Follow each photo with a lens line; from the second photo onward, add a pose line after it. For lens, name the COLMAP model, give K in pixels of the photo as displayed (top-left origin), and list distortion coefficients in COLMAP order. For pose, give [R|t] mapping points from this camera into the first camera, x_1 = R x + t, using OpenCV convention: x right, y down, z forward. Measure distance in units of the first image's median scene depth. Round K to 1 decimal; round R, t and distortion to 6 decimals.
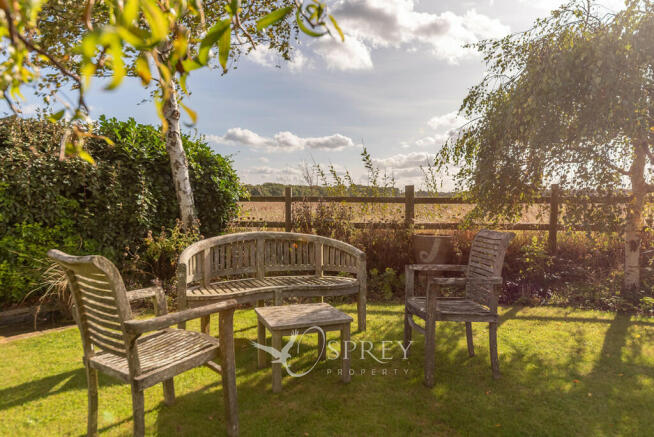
lens RADIAL K [[453.1, 0, 328.9], [0, 453.1, 221.0], [0, 0, 1]] dist [-0.011271, -0.002635]
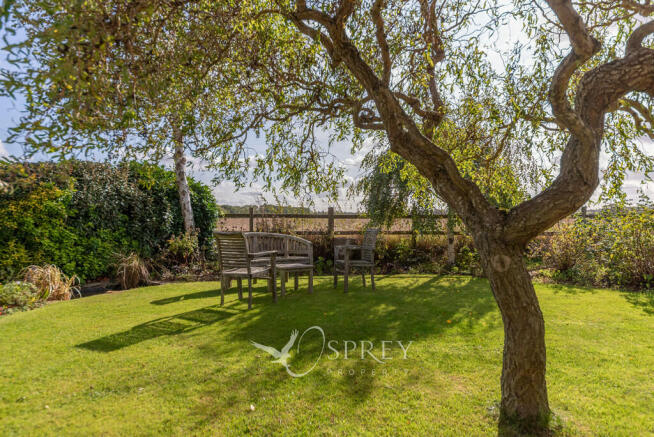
lens RADIAL K [[453.1, 0, 326.0], [0, 453.1, 217.0], [0, 0, 1]] dist [-0.011271, -0.002635]
pose [[0.981669, 0.003735, 0.190559, -0.152002], [0.005574, 0.998818, -0.048293, 0.034659], [-0.190514, 0.048470, 0.980487, -0.601002]]
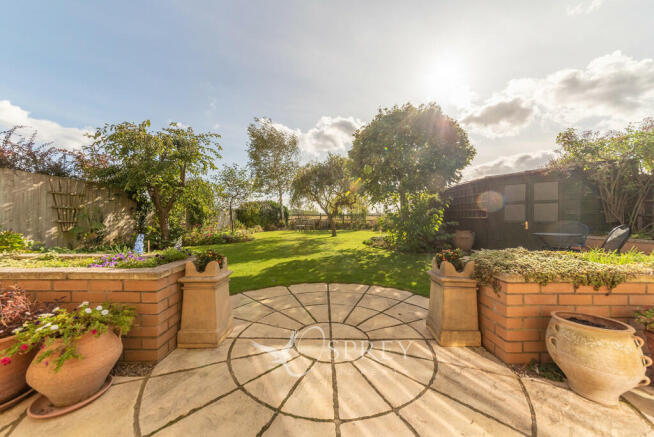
lens RADIAL K [[232.4, 0, 328.2], [0, 232.4, 216.0], [0, 0, 1]] dist [-0.001566, -0.000106]
pose [[0.982422, 0.007989, 0.186502, -0.304071], [0.000766, 0.998903, -0.046822, 0.110551], [-0.186671, 0.046142, 0.981338, -2.062771]]
